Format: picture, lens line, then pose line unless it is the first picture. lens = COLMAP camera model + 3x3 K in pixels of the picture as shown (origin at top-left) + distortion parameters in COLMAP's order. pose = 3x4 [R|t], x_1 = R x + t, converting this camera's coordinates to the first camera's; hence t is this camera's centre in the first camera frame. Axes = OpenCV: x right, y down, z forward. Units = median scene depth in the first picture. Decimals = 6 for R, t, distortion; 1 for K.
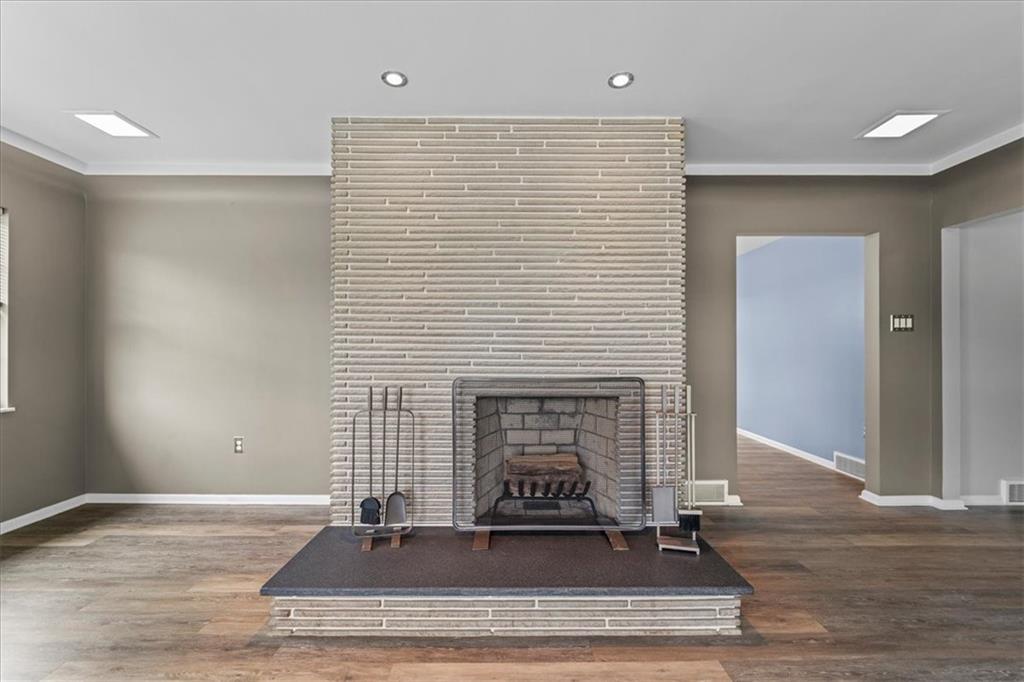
lens RADIAL K [[411.4, 0, 512.8], [0, 411.4, 344.6], [0, 0, 1]] dist [-0.002676, -0.000698]
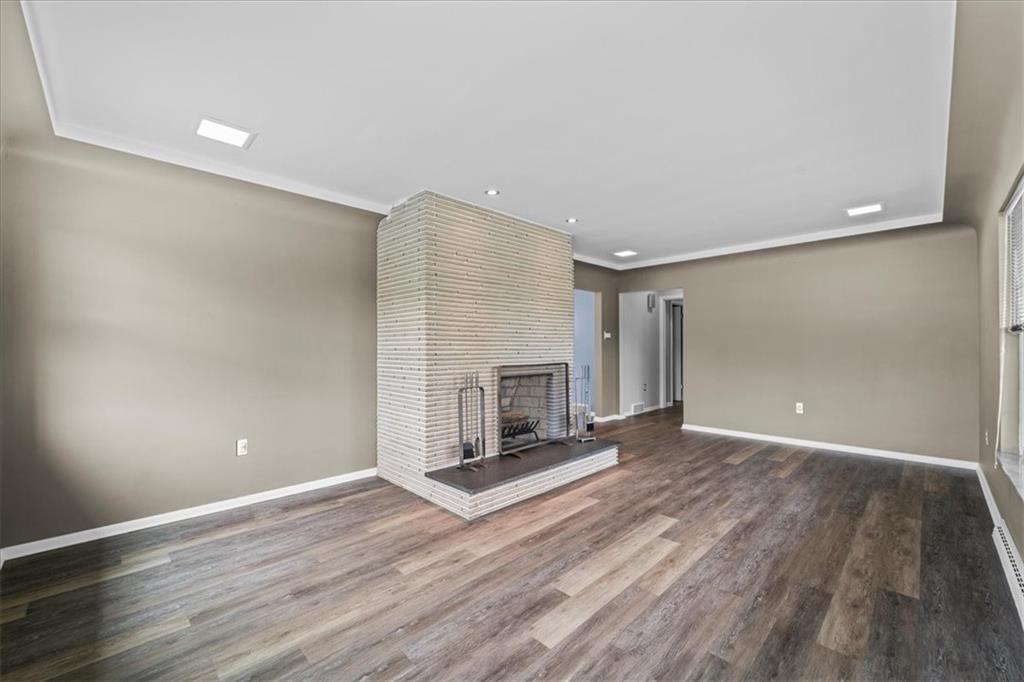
lens RADIAL K [[411.4, 0, 512.8], [0, 411.4, 344.6], [0, 0, 1]] dist [-0.002676, -0.000698]
pose [[0.711754, -0.000599, 0.702429, -1.202399], [-0.000739, 0.999998, 0.001601, -0.010742], [-0.702429, -0.001659, 0.711752, -0.235276]]
